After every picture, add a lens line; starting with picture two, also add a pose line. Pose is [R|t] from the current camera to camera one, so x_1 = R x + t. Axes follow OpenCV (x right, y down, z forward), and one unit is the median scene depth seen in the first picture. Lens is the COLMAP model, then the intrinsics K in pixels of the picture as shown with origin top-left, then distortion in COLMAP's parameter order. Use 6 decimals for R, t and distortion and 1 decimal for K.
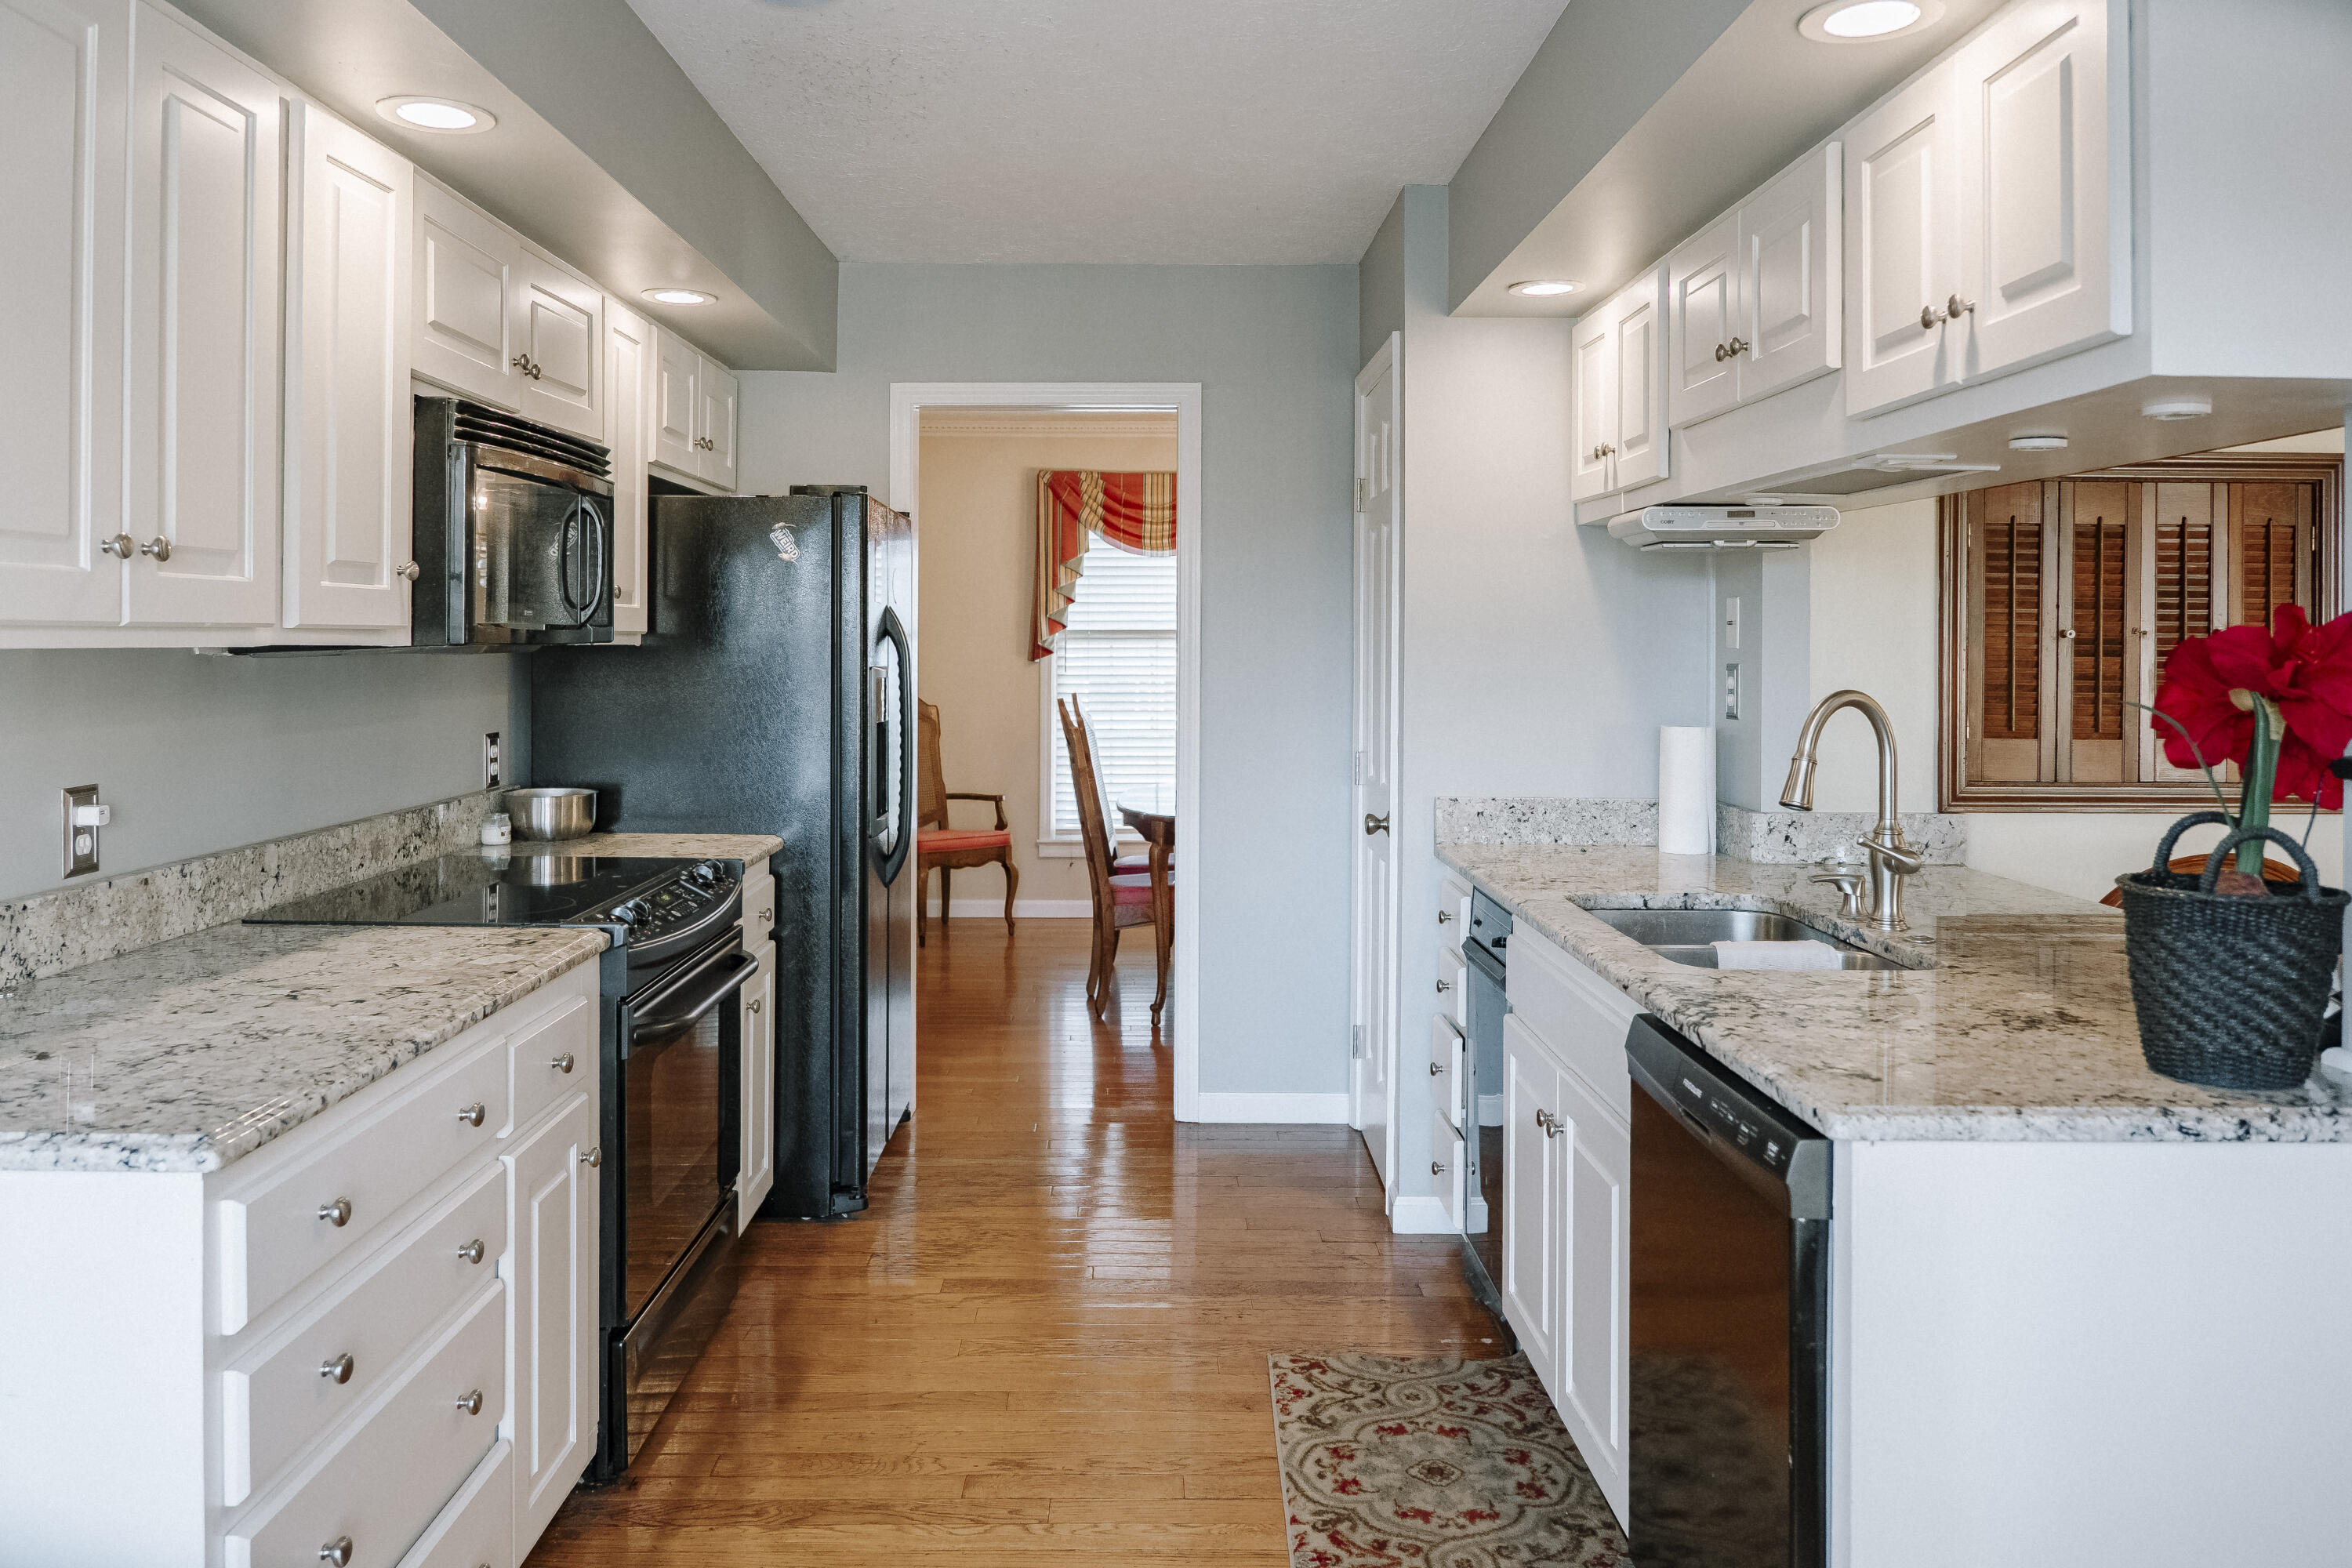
lens RADIAL K [[1649.5, 0, 1113.7], [0, 1649.5, 645.6], [0, 0, 1]] dist [-0.017725, -0.001517]
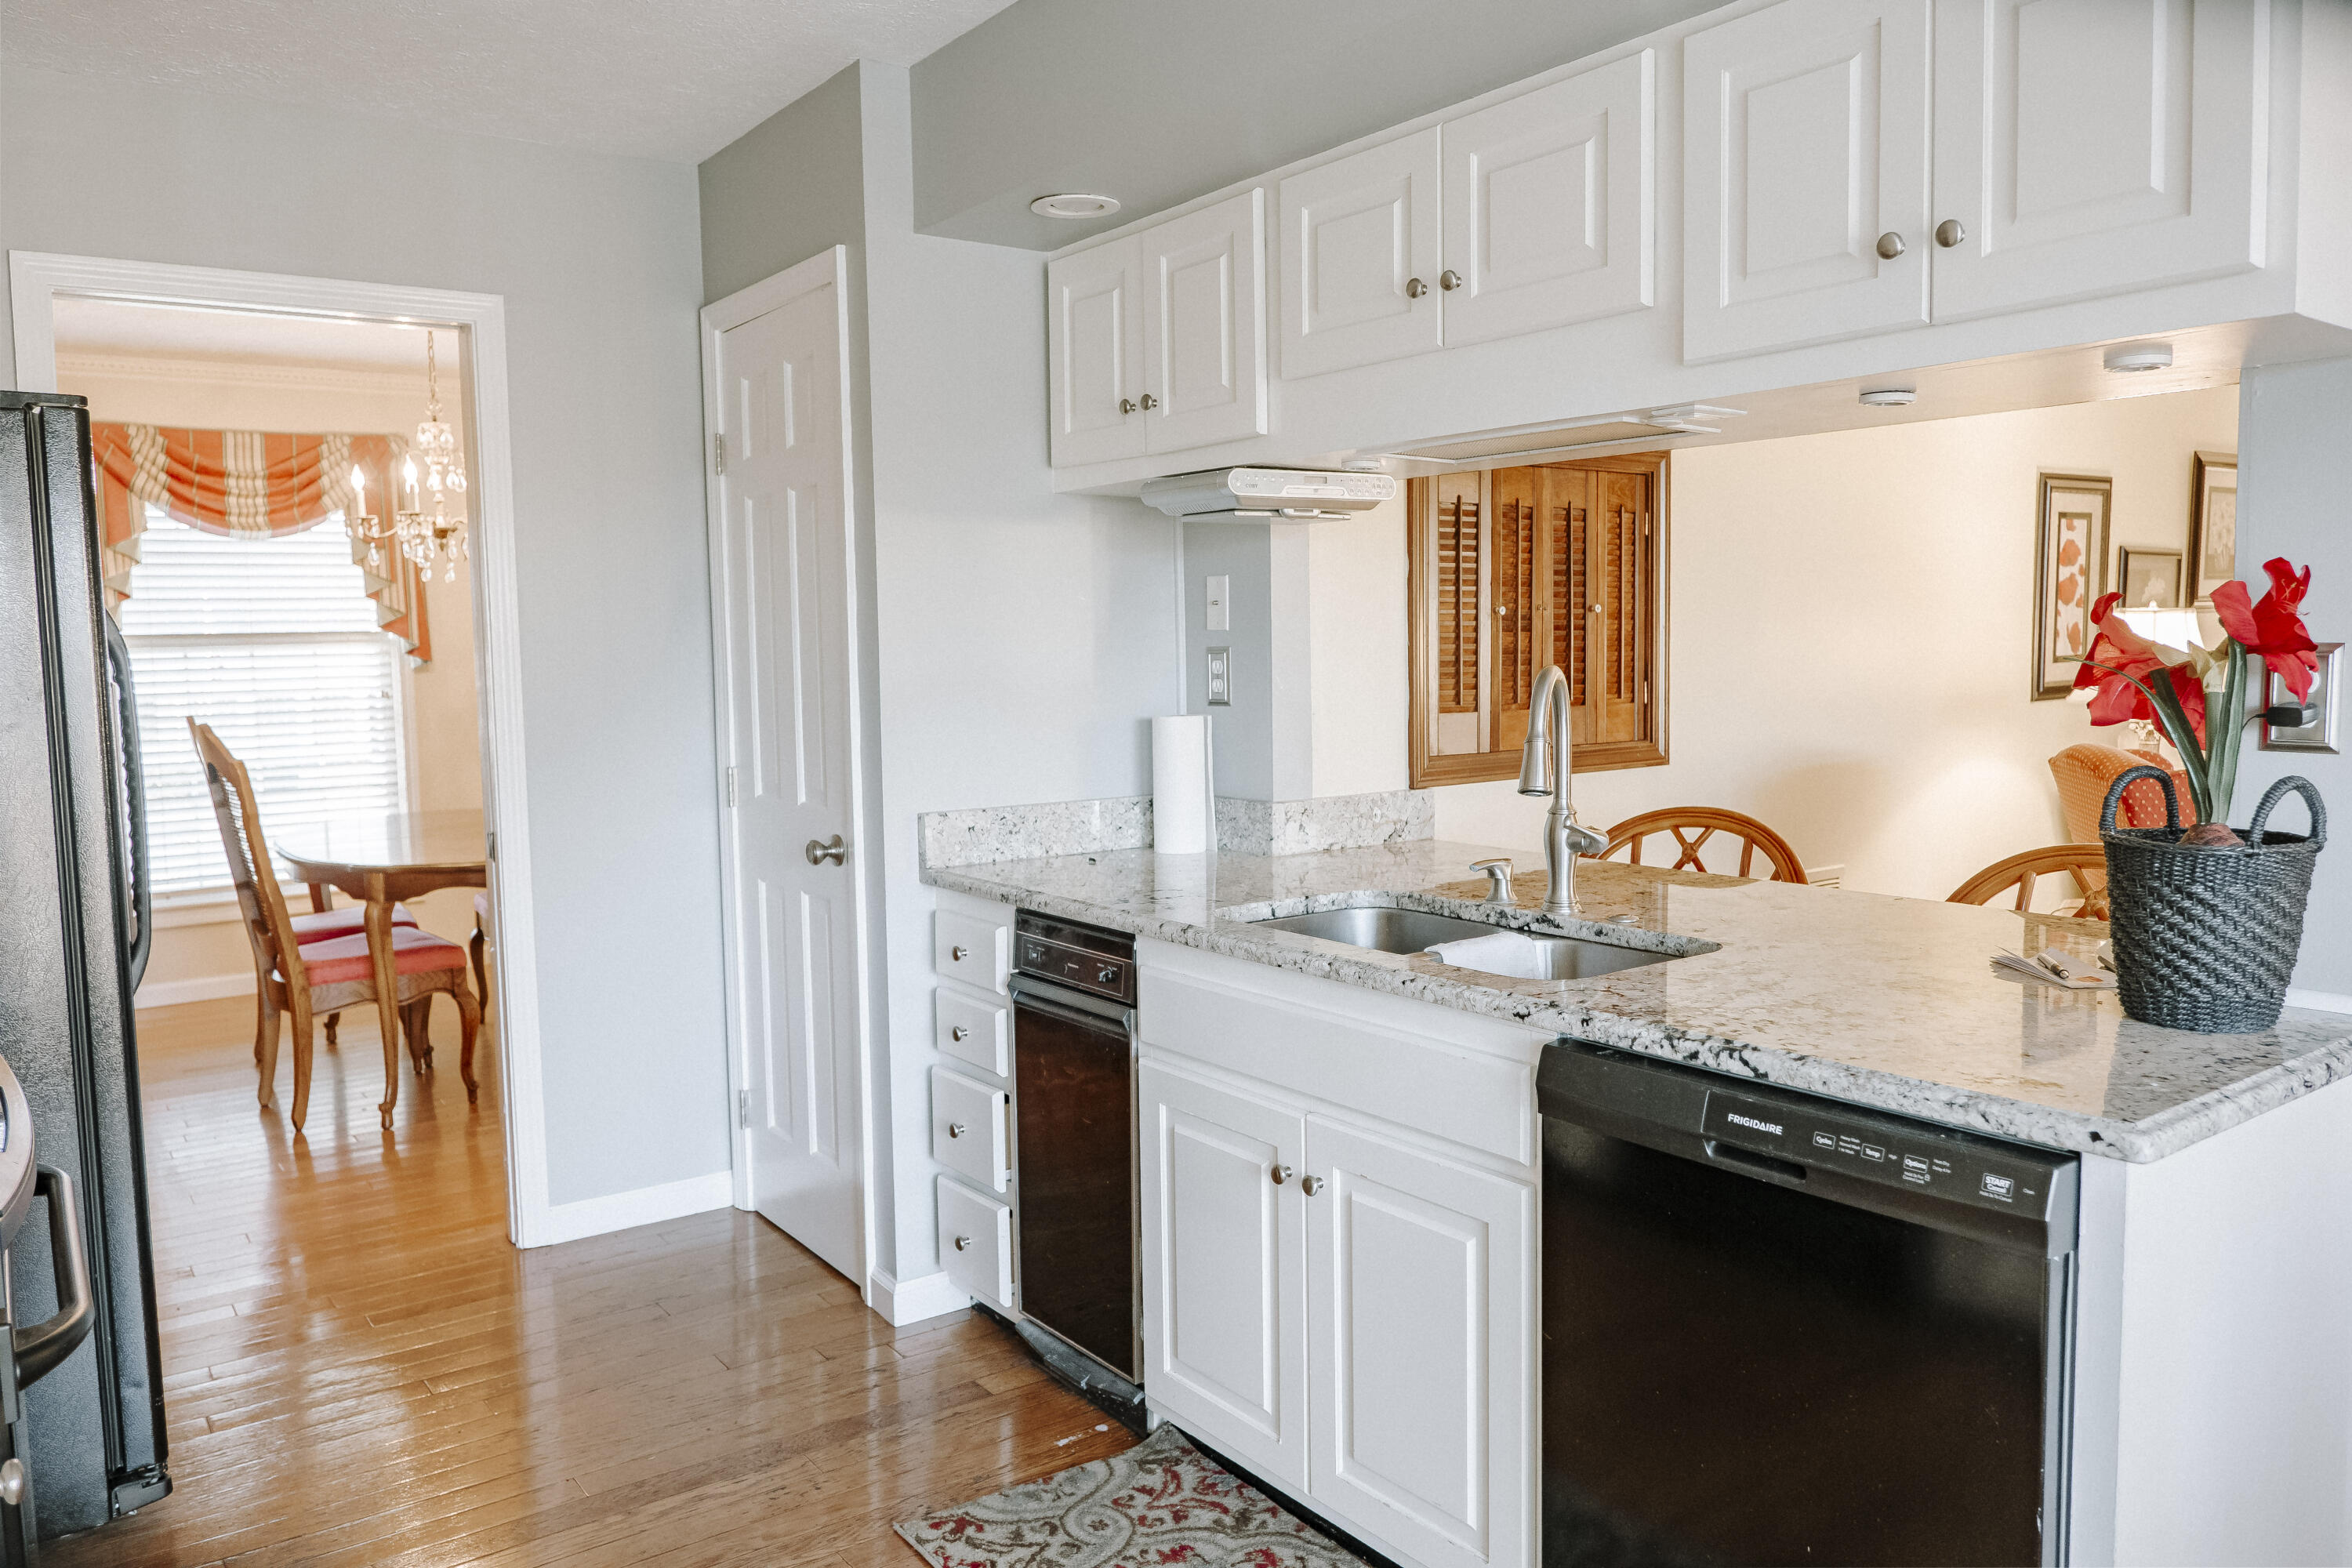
lens RADIAL K [[1649.5, 0, 1177.2], [0, 1649.5, 781.9], [0, 0, 1]] dist [-0.017725, -0.001517]
pose [[0.809129, -0.069473, 0.583510, -0.196664], [0.021411, 0.995813, 0.088872, 0.003618], [-0.587241, -0.059416, 0.807229, 0.251775]]
